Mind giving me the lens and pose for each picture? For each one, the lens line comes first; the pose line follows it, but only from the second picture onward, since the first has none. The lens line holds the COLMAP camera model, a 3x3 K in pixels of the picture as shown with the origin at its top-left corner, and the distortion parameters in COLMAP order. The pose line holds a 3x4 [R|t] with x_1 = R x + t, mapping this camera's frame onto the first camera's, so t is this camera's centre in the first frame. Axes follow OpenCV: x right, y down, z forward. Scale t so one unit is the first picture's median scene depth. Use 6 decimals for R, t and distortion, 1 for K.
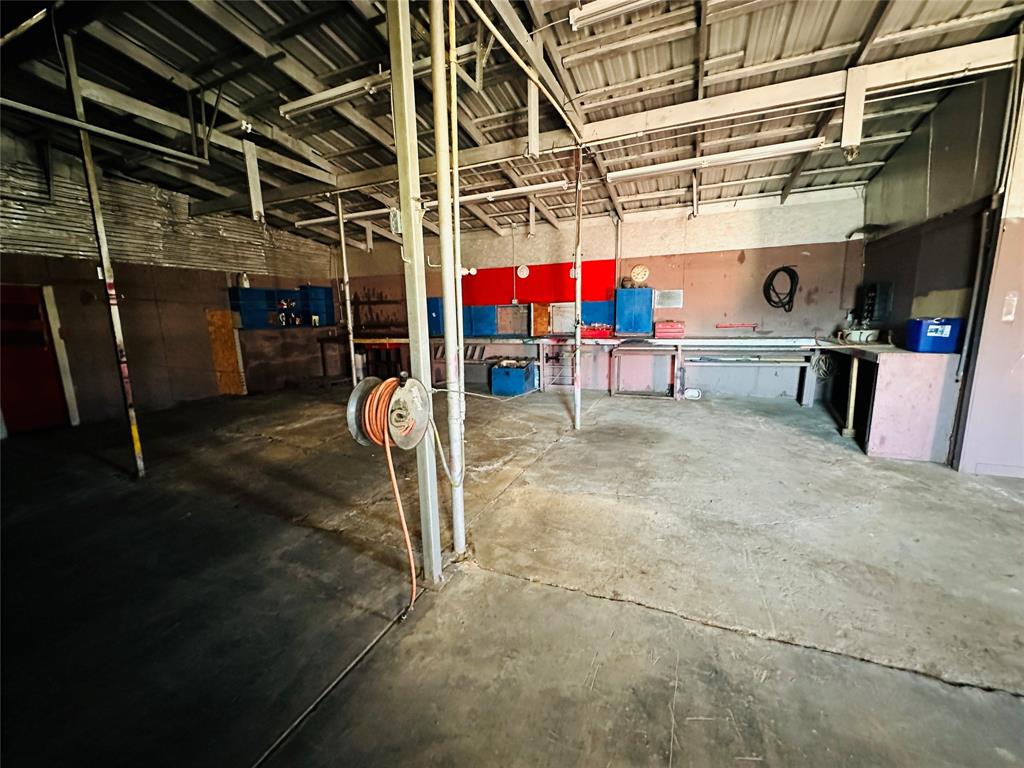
lens RADIAL K [[415.3, 0, 516.0], [0, 415.3, 384.8], [0, 0, 1]] dist [-0.001829, -0.000321]
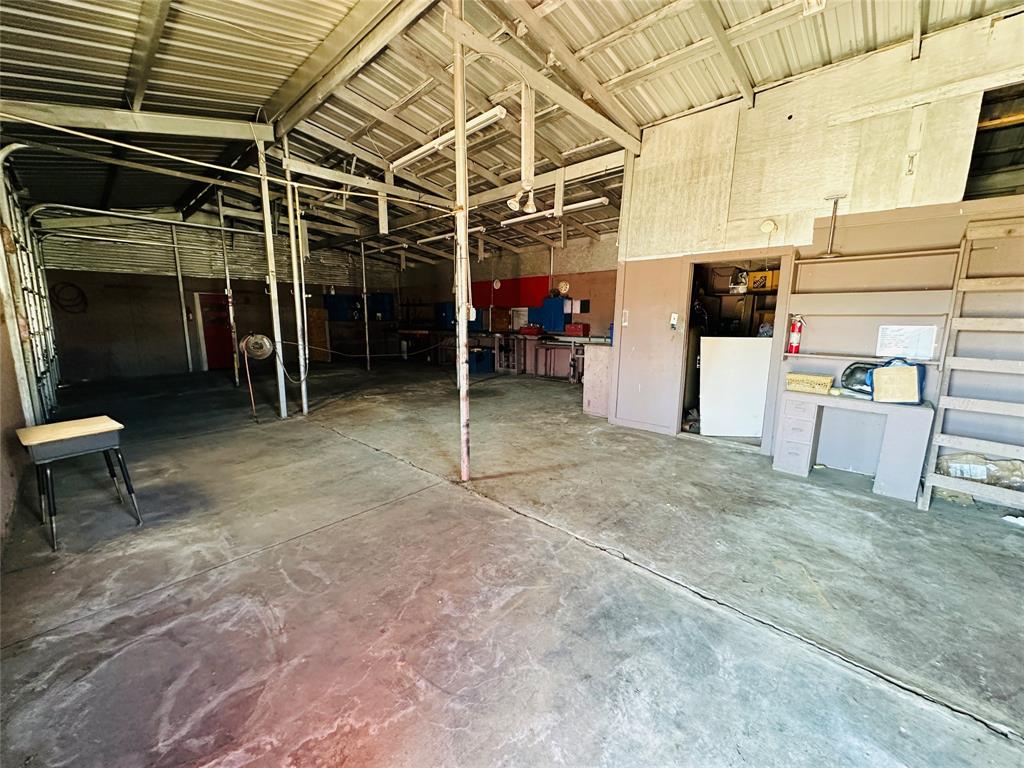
lens RADIAL K [[415.3, 0, 510.3], [0, 415.3, 384.3], [0, 0, 1]] dist [-0.001829, -0.000321]
pose [[0.935888, 0.082173, -0.342580, 0.561483], [-0.083031, 0.996472, 0.012187, 0.033870], [0.342373, 0.017039, 0.939410, -0.259873]]
